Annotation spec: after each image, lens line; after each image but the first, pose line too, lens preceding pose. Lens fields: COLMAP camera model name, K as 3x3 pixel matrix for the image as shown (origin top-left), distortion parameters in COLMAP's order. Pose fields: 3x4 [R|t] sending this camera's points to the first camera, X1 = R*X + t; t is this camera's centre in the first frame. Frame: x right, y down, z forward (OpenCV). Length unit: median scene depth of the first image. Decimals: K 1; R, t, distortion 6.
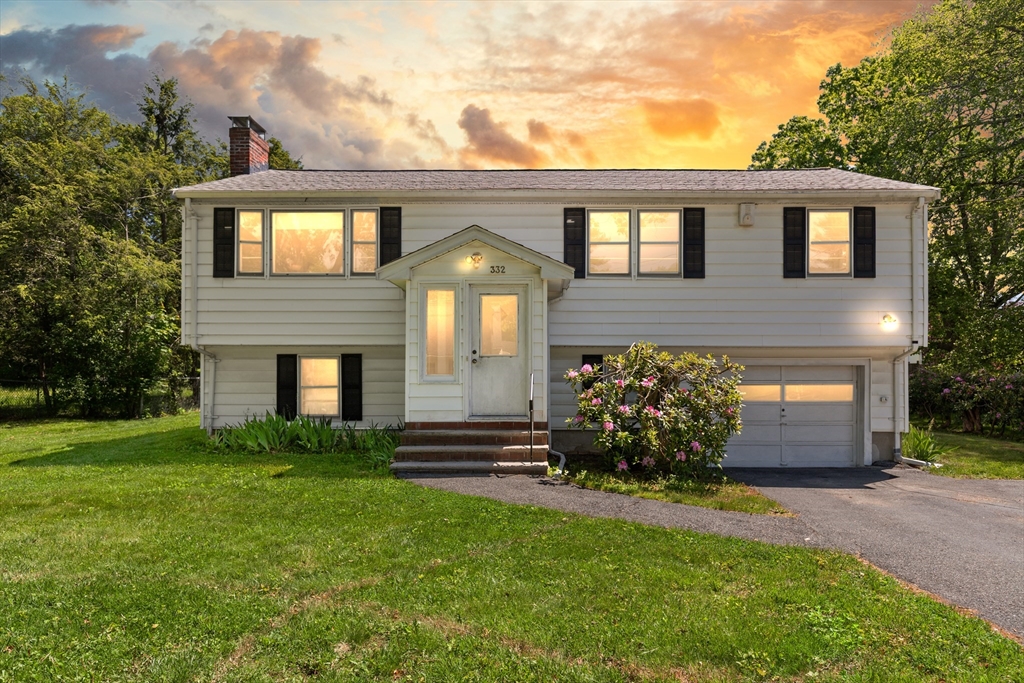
lens RADIAL K [[602.2, 0, 512.2], [0, 602.2, 321.4], [0, 0, 1]] dist [0.004272, -0.000024]
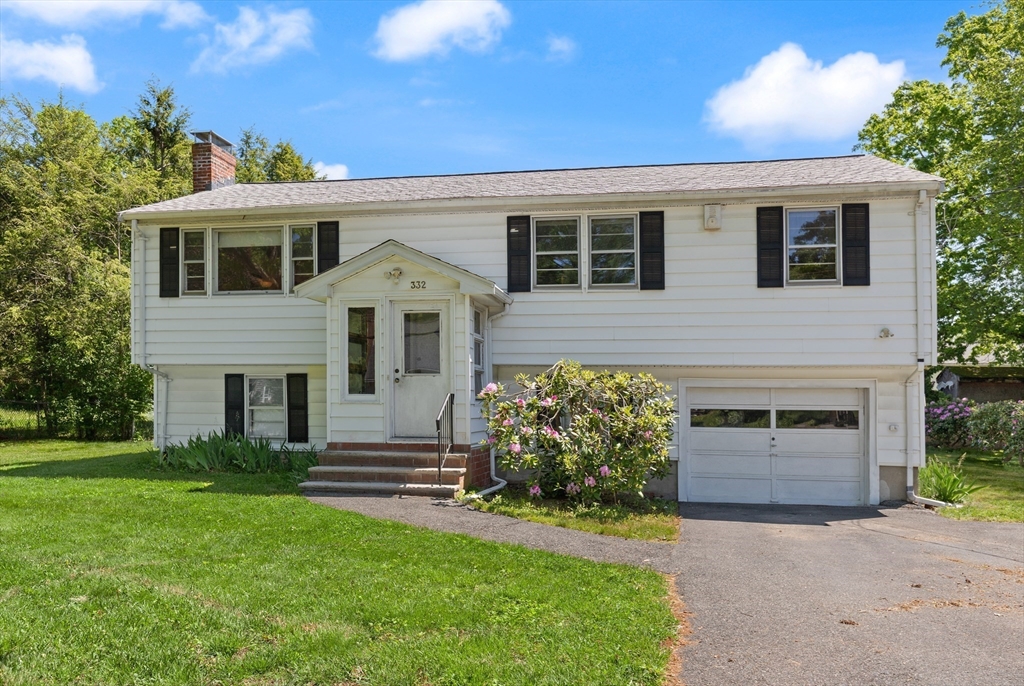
lens RADIAL K [[731.9, 0, 512.0], [0, 731.9, 343.0], [0, 0, 1]] dist [-0.002240, 0.002170]
pose [[0.987927, -0.005764, -0.154812, 0.262012], [0.006185, 0.999978, 0.002237, 0.004180], [0.154796, -0.003167, 0.987941, -0.111561]]
